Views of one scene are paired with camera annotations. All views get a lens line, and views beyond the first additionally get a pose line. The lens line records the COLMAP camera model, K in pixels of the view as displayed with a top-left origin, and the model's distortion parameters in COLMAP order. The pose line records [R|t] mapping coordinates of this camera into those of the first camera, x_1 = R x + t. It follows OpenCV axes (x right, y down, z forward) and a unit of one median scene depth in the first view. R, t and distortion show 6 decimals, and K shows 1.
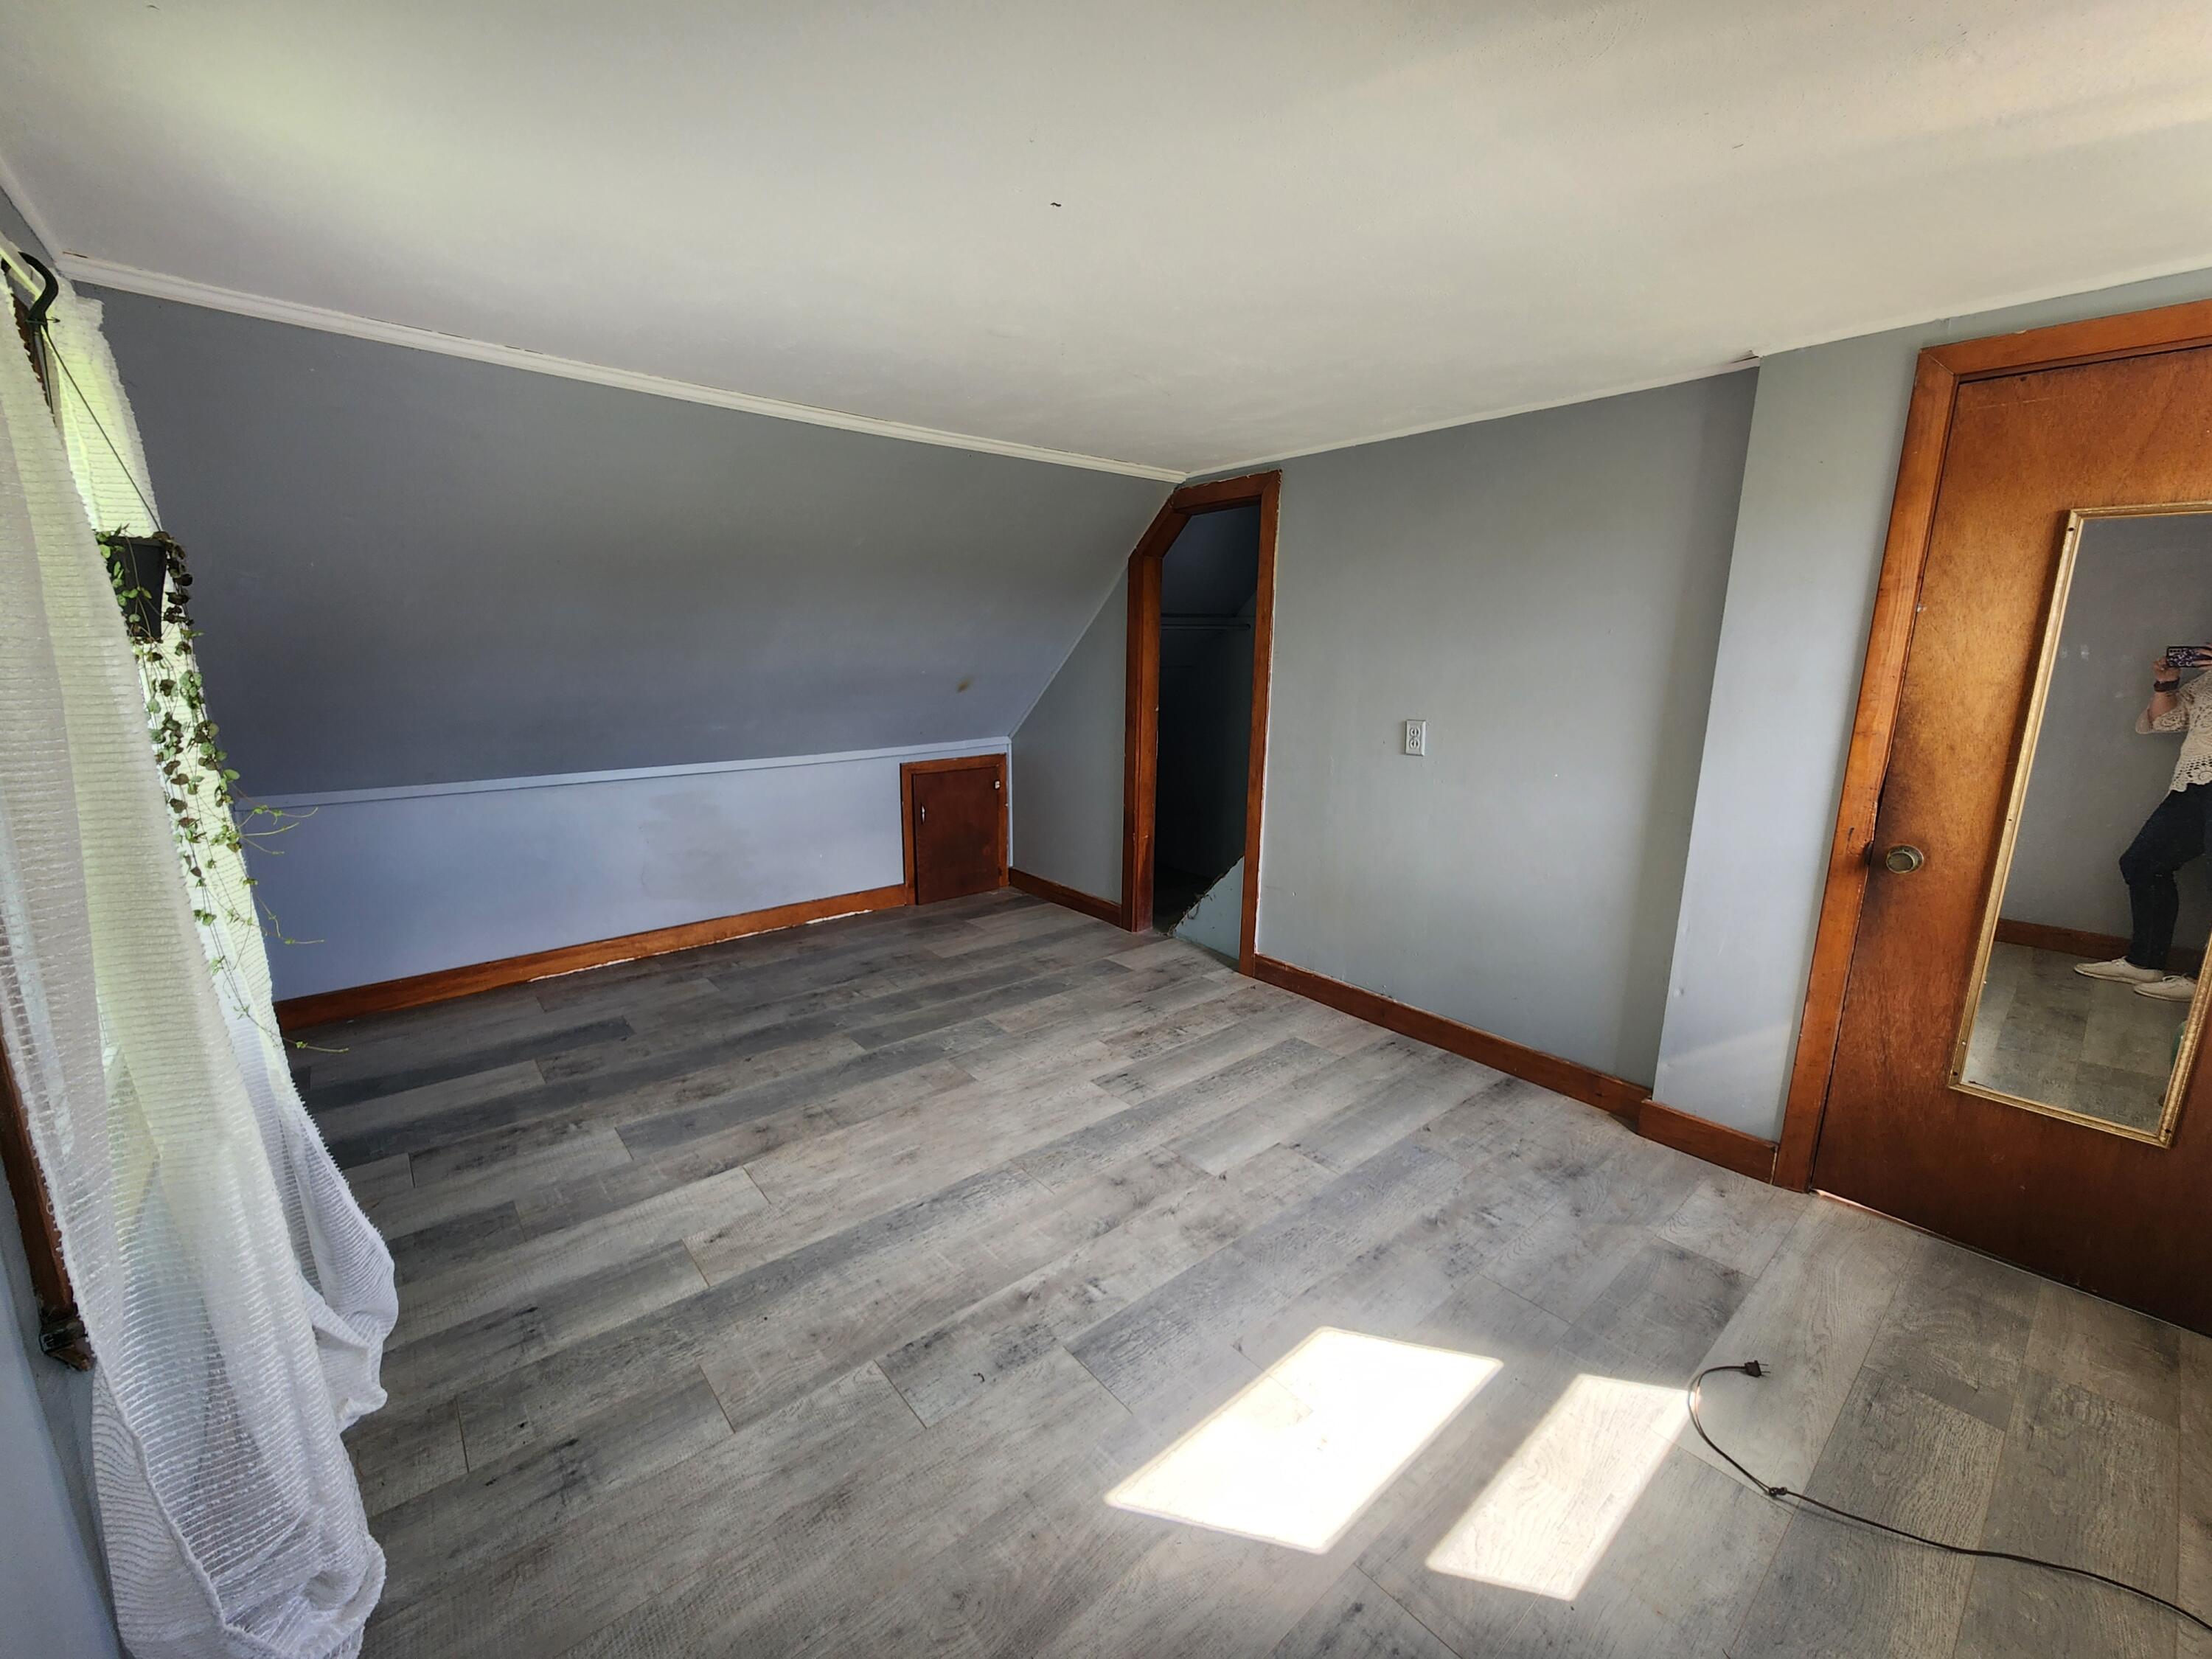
lens RADIAL K [[902.1, 0, 1101.8], [0, 902.1, 824.4], [0, 0, 1]] dist [-0.006823, 0.003916]
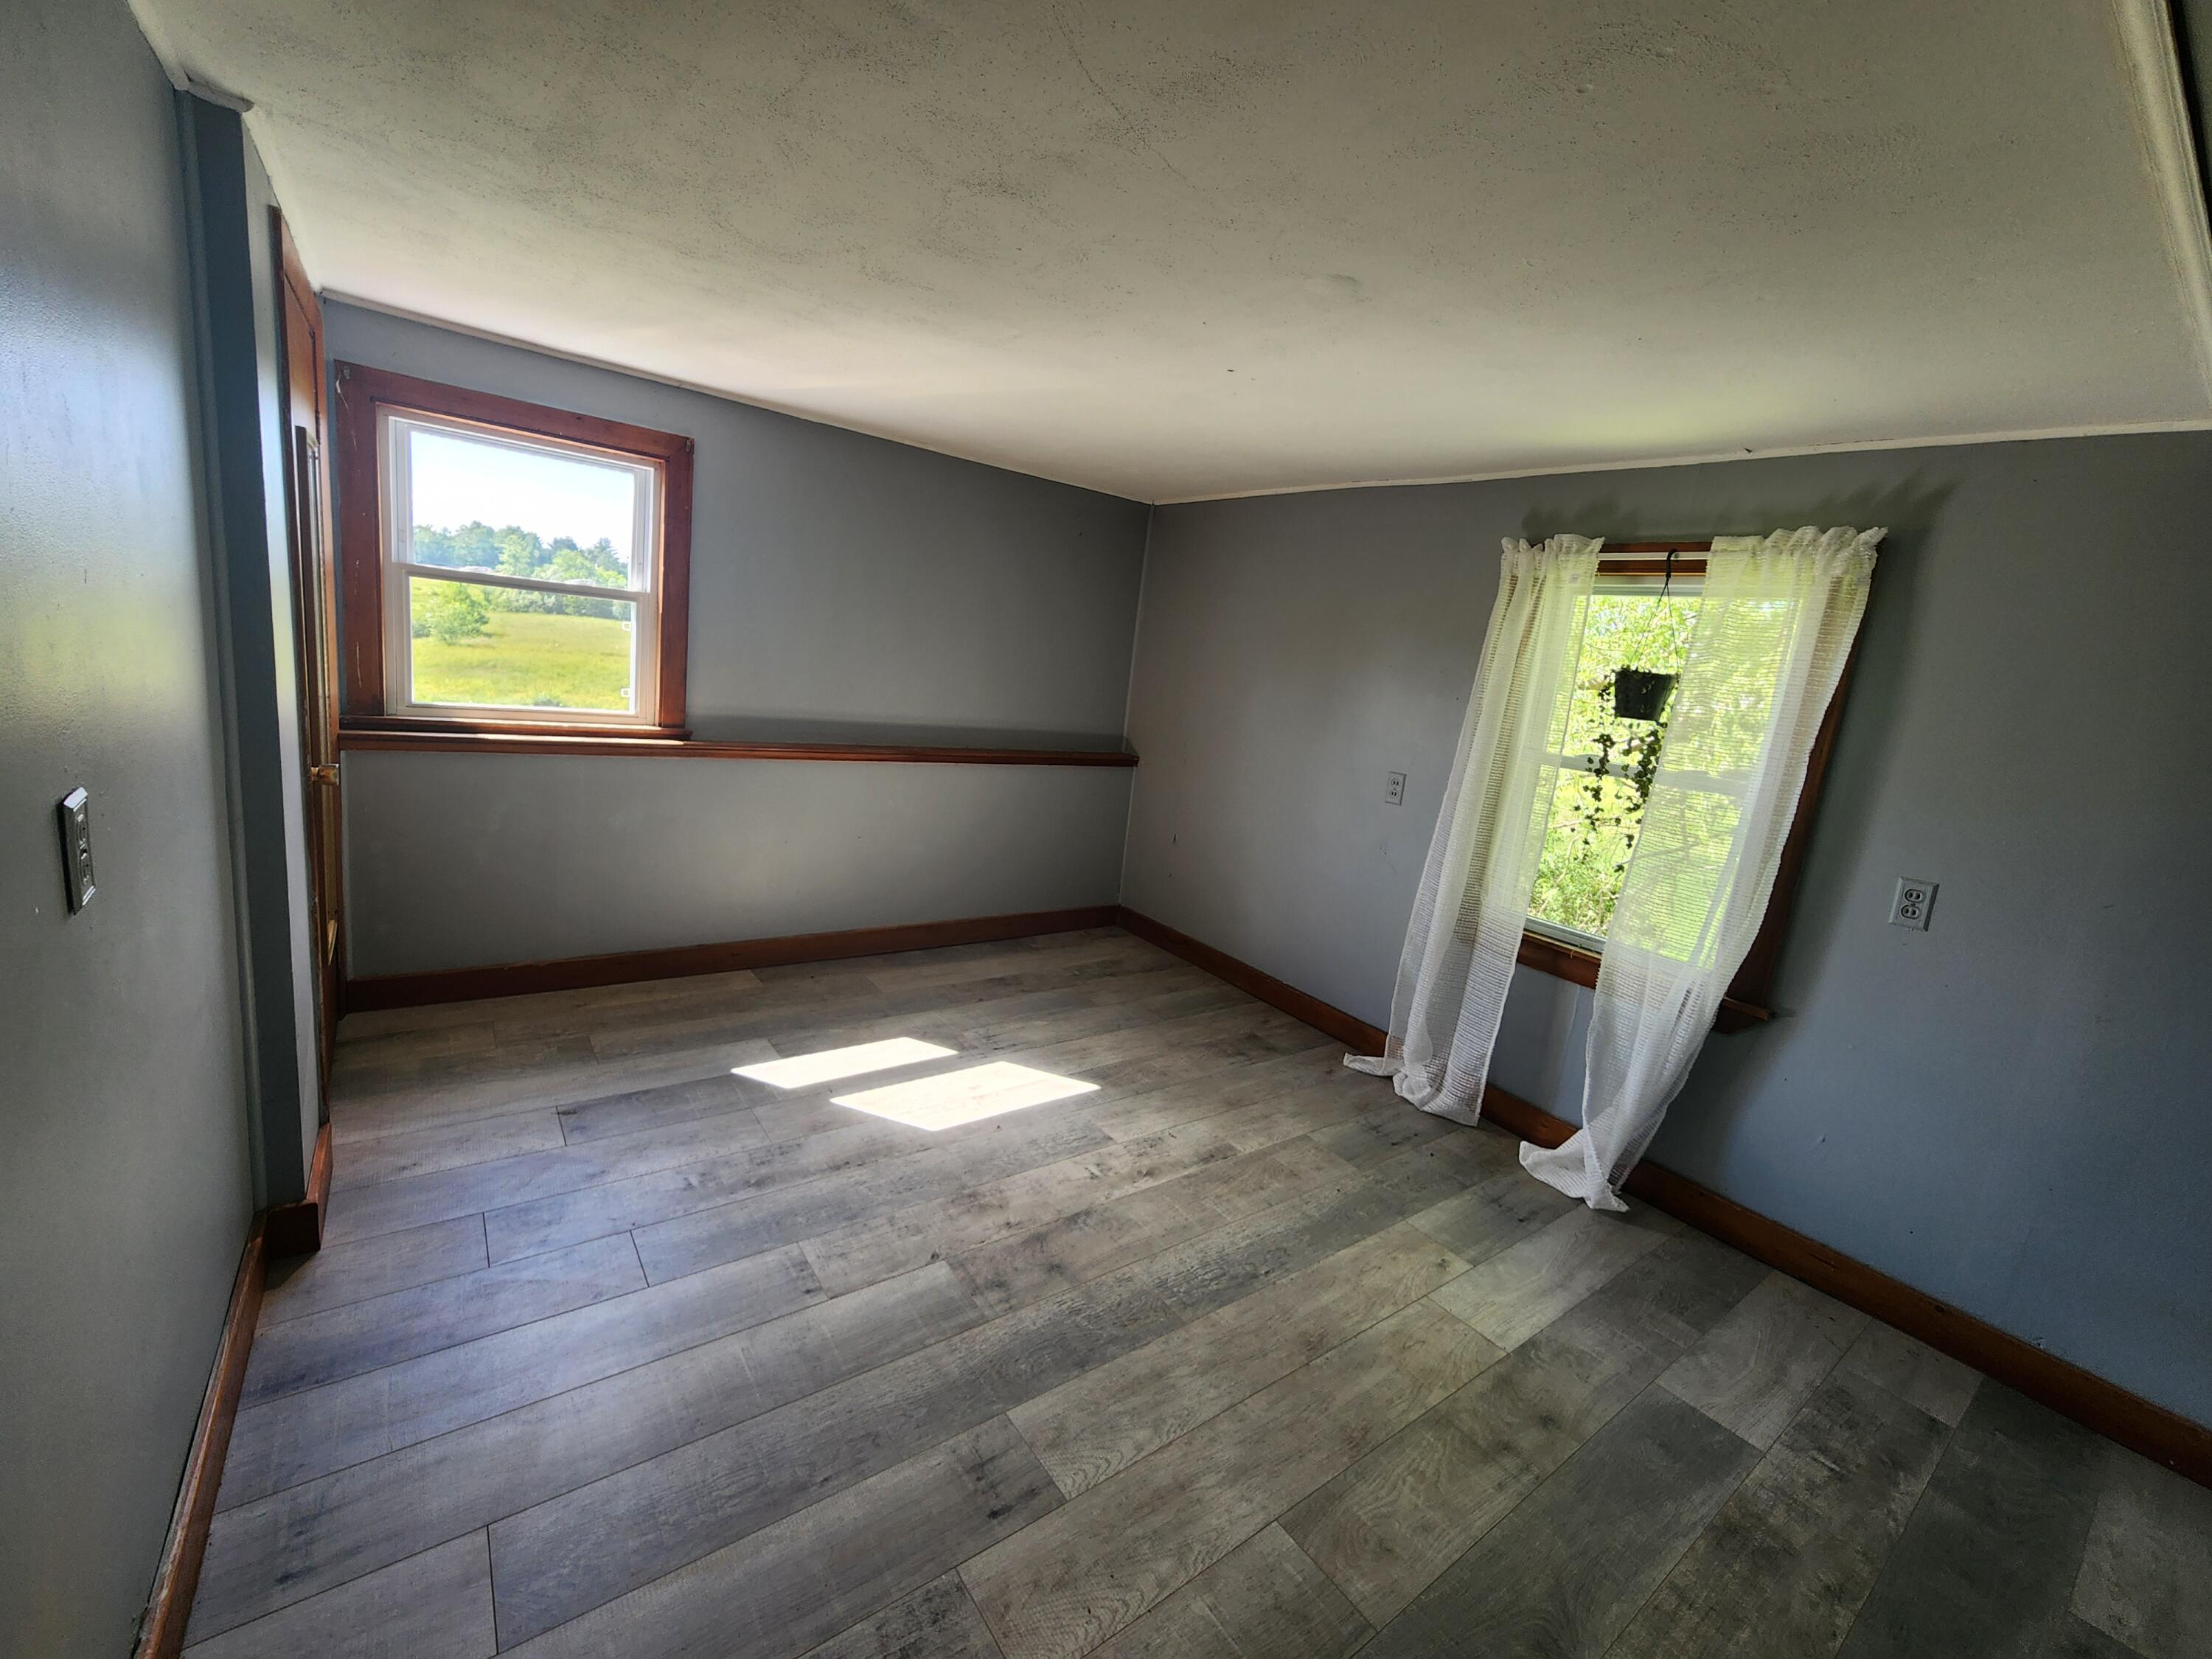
lens RADIAL K [[902.1, 0, 1101.8], [0, 902.1, 824.4], [0, 0, 1]] dist [-0.006823, 0.003916]
pose [[-0.989974, -0.136103, 0.037790, -0.000121], [-0.111513, 0.917274, 0.382326, -0.364222], [-0.086700, 0.374278, -0.923255, 1.761834]]
